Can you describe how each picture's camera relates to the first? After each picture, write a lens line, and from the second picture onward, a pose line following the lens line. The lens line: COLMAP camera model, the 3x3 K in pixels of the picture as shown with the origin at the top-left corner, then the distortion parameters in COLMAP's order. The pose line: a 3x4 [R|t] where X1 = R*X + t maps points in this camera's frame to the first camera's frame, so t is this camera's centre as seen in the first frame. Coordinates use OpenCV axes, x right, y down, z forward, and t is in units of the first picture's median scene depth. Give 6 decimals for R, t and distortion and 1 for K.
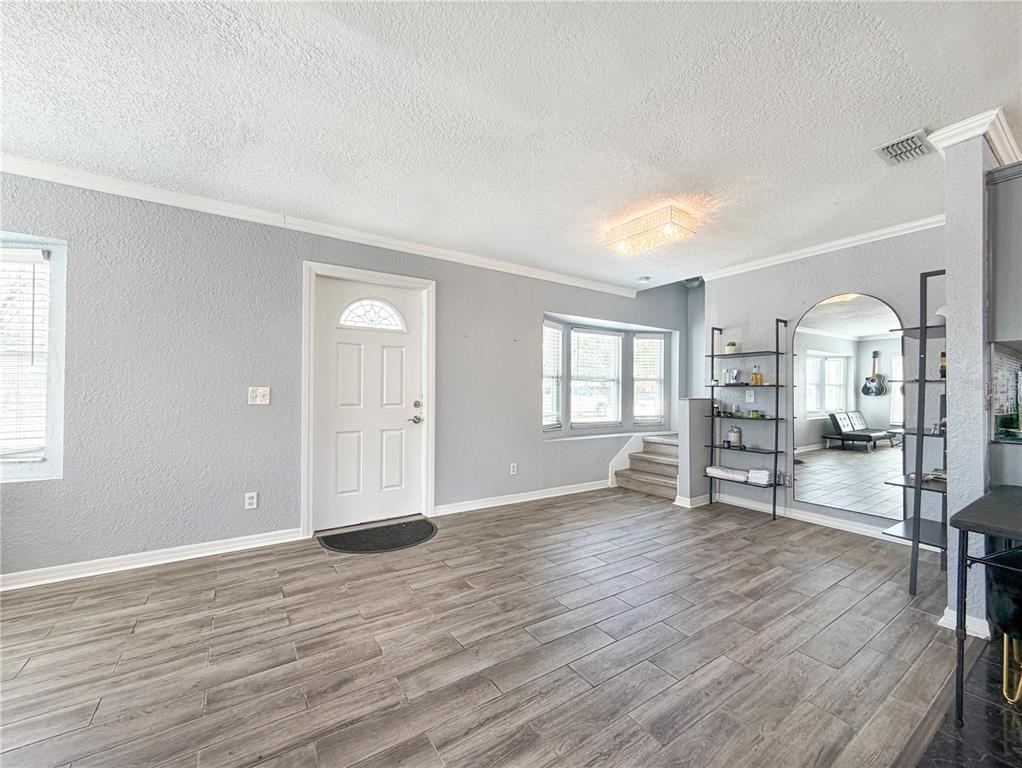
lens RADIAL K [[414.5, 0, 513.2], [0, 414.5, 387.9], [0, 0, 1]] dist [0.000525, 0.000278]
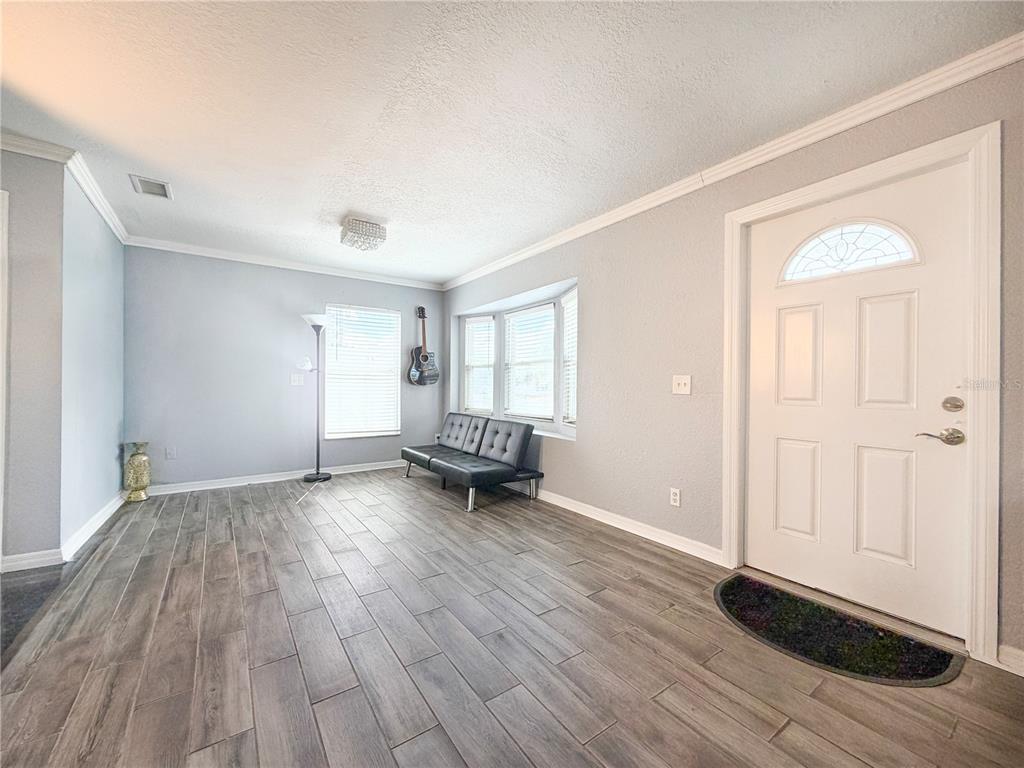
lens RADIAL K [[409.0, 0, 512.0], [0, 409.0, 384.0], [0, 0, 1]] dist [0.000367, 0.000094]
pose [[0.027400, -0.007959, -0.999593, 0.362677], [0.000806, 0.999968, -0.007940, 0.031456], [0.999624, -0.000588, 0.027405, 0.785816]]
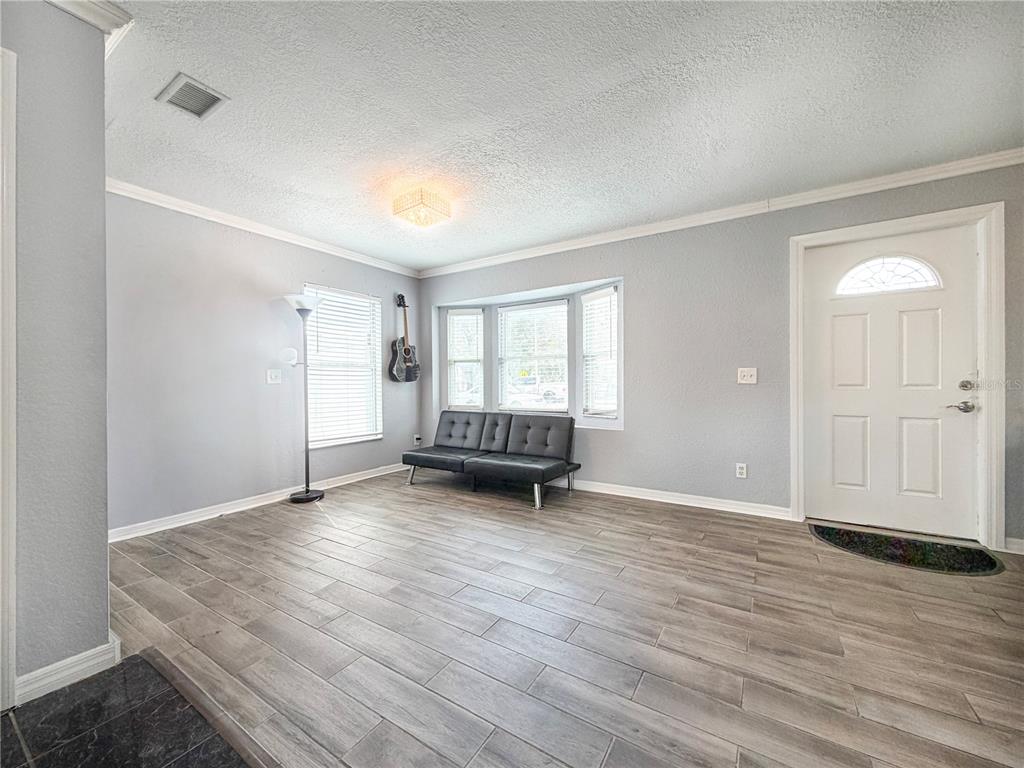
lens RADIAL K [[406.3, 0, 512.0], [0, 406.3, 384.0], [0, 0, 1]] dist [-0.000273, 0.000327]
pose [[0.402009, -0.003300, -0.915630, 0.150717], [0.018041, 0.999828, 0.004318, 0.032249], [0.915458, -0.018255, 0.401999, 0.008363]]
